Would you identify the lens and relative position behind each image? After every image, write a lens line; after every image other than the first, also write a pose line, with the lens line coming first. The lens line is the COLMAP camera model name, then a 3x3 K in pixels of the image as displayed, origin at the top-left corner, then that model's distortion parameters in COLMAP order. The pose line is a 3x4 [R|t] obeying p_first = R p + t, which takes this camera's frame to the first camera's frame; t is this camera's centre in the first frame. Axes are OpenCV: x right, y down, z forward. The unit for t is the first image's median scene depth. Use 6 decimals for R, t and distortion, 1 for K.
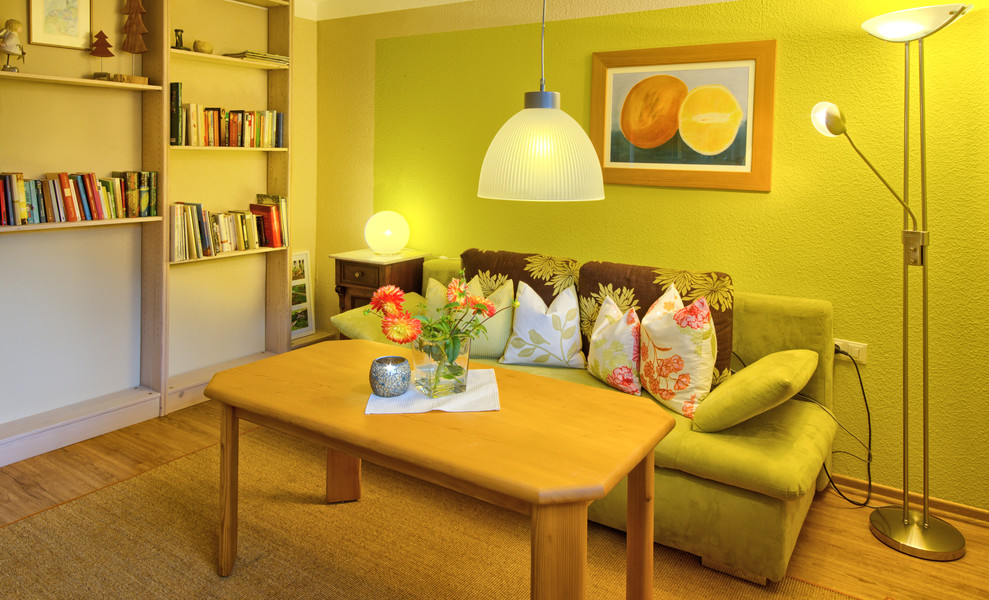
lens RADIAL K [[679.4, 0, 494.5], [0, 679.4, 300.0], [0, 0, 1]] dist [-0.001719, -0.000593]
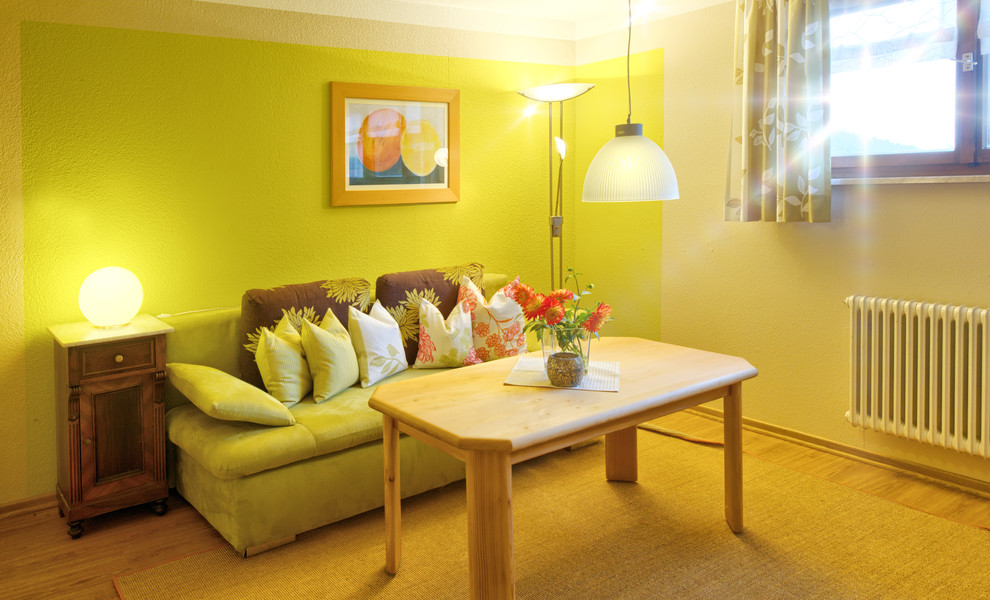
lens RADIAL K [[617.5, 0, 494.8], [0, 617.5, 328.7], [0, 0, 1]] dist [-0.001002, -0.001706]
pose [[0.397243, -0.241113, 0.885473, -0.716559], [0.228473, 0.960472, 0.159038, -0.094091], [-0.888819, 0.139130, 0.436629, 0.424412]]
